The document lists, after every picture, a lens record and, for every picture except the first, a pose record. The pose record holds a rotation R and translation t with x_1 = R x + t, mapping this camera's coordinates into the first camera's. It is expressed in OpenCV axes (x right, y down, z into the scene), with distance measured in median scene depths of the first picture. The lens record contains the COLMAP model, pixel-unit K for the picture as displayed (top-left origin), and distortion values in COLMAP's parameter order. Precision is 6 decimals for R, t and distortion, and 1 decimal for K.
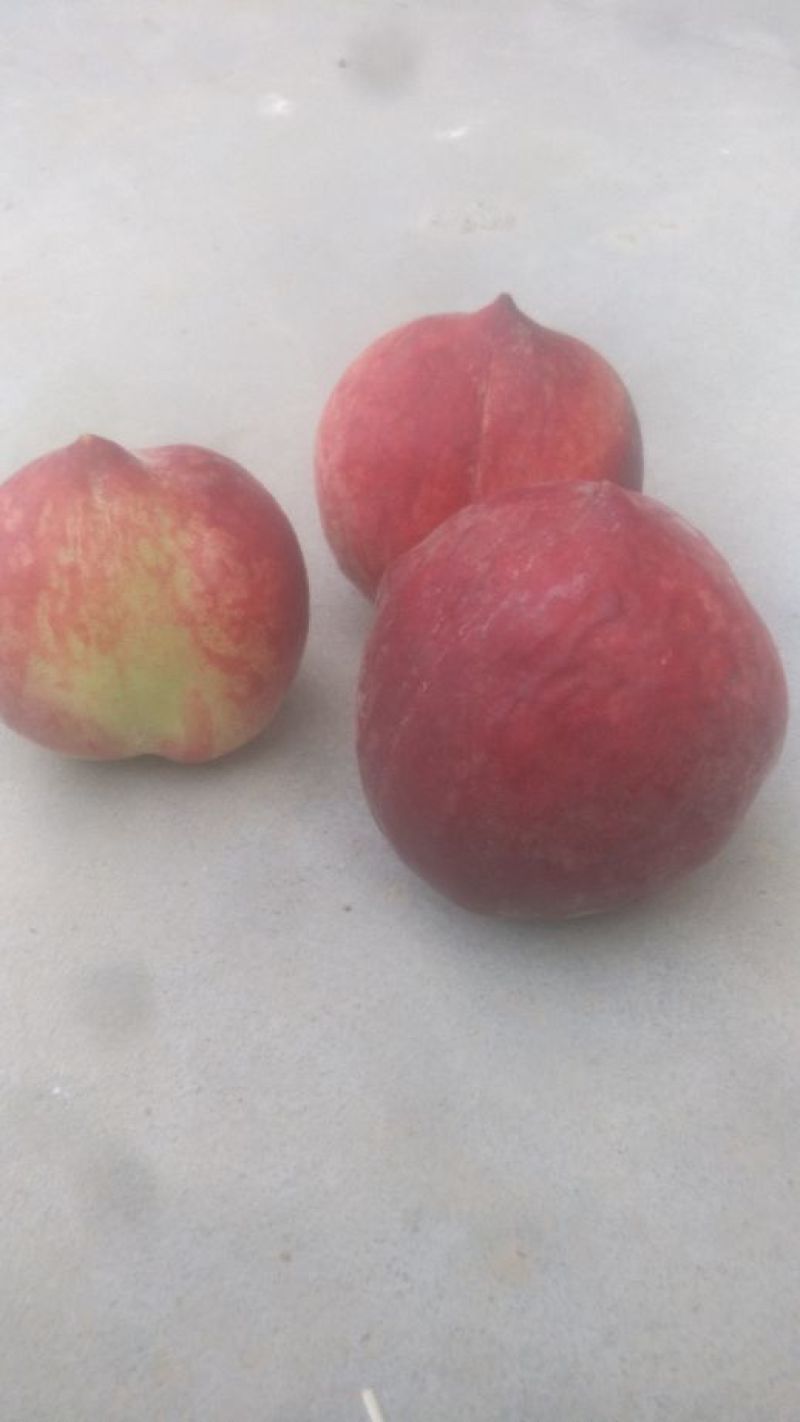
lens RADIAL K [[1214.0, 0, 400.0], [0, 1214.0, 711.0], [0, 0, 1]] dist [-0.003026, 0.000775]
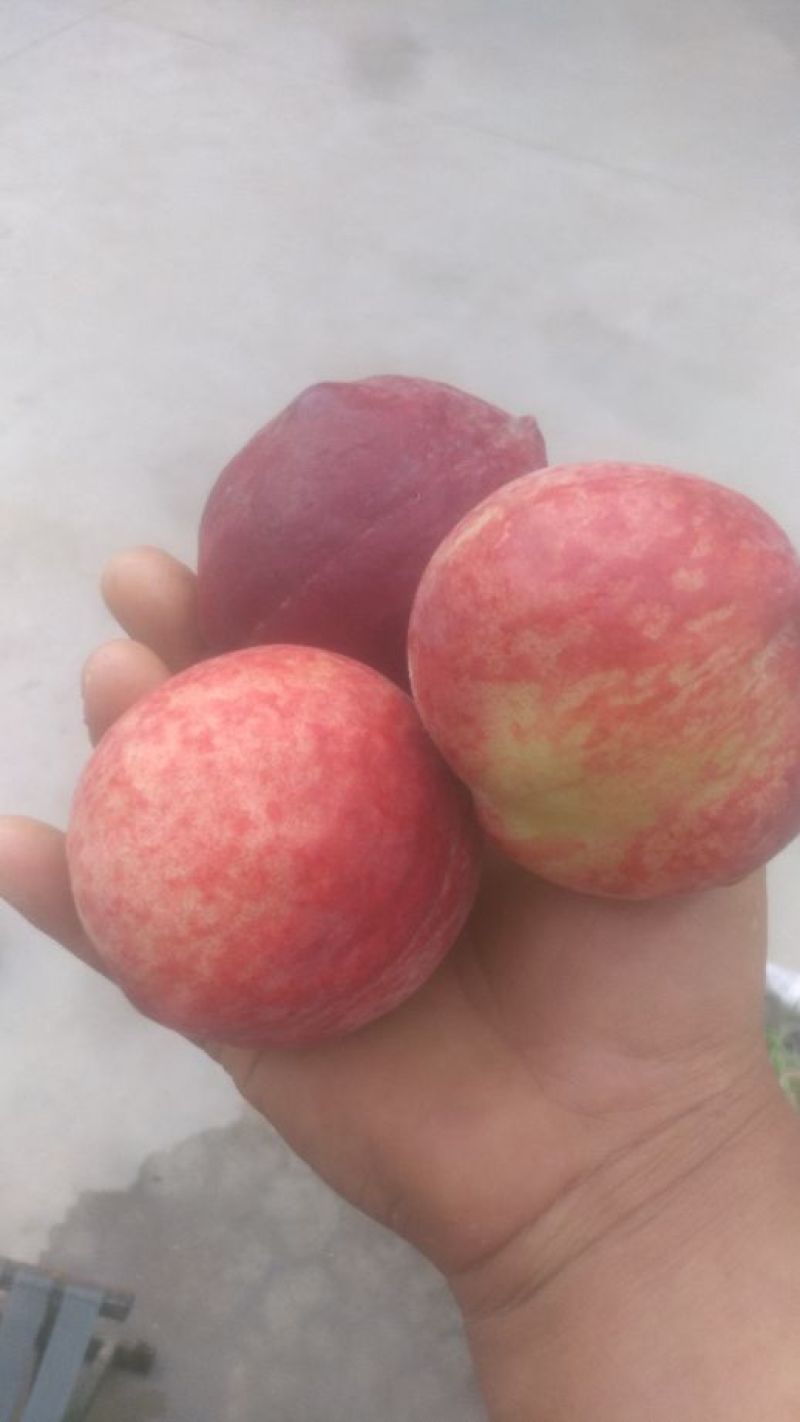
lens RADIAL K [[1214.0, 0, 400.0], [0, 1214.0, 711.0], [0, 0, 1]] dist [-0.003026, 0.000775]
pose [[0.500439, 0.845148, 0.187843, -0.475425], [-0.864835, 0.477903, 0.153846, -0.081223], [0.040252, -0.239444, 0.970075, 0.263425]]
